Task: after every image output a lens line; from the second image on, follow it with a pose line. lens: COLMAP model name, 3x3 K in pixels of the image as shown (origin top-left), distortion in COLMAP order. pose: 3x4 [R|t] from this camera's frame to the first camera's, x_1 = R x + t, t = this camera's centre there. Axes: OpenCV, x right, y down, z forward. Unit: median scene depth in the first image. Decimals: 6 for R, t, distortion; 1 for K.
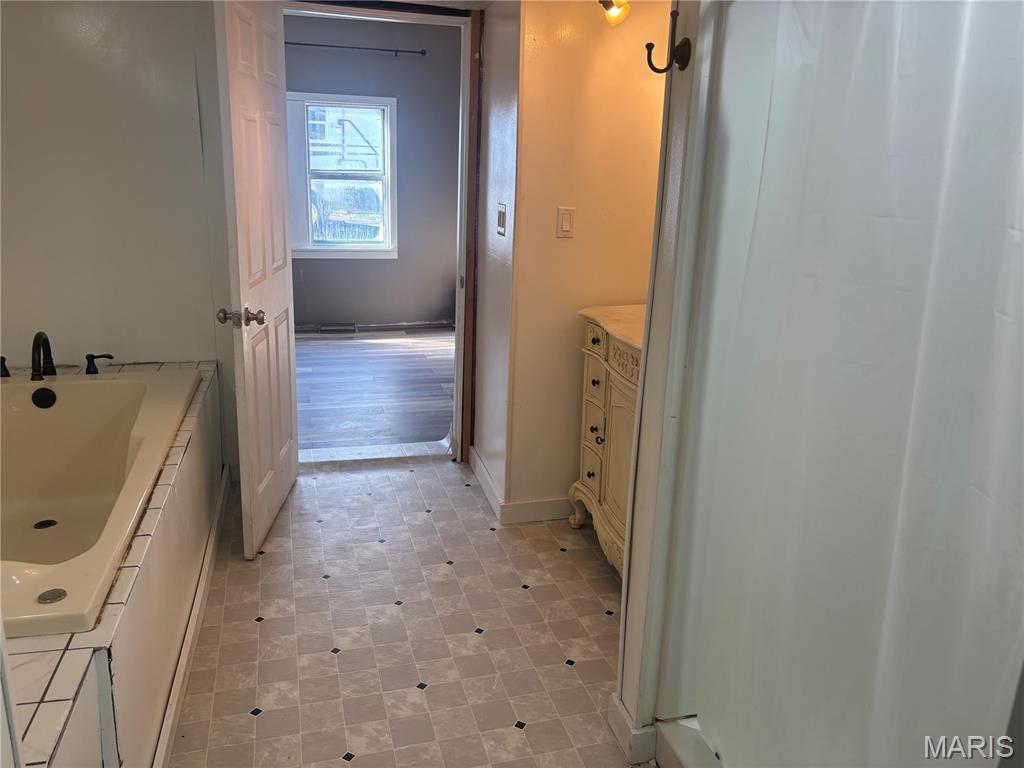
lens RADIAL K [[786.2, 0, 509.1], [0, 786.2, 375.5], [0, 0, 1]] dist [0.042750, -0.004969]
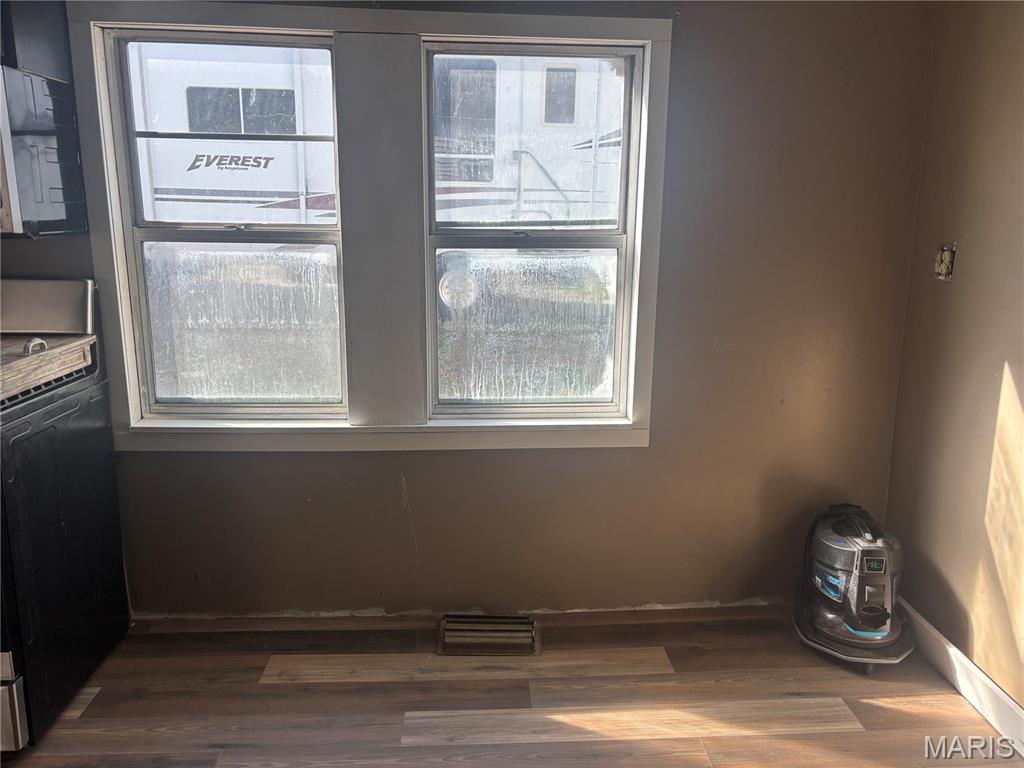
lens RADIAL K [[768.3, 0, 514.9], [0, 768.3, 373.7], [0, 0, 1]] dist [0.055167, -0.062469]
pose [[0.979337, 0.021973, -0.201038, -0.131397], [-0.034508, 0.997658, -0.059064, -0.159884], [0.199269, 0.064781, 0.977801, 0.620788]]
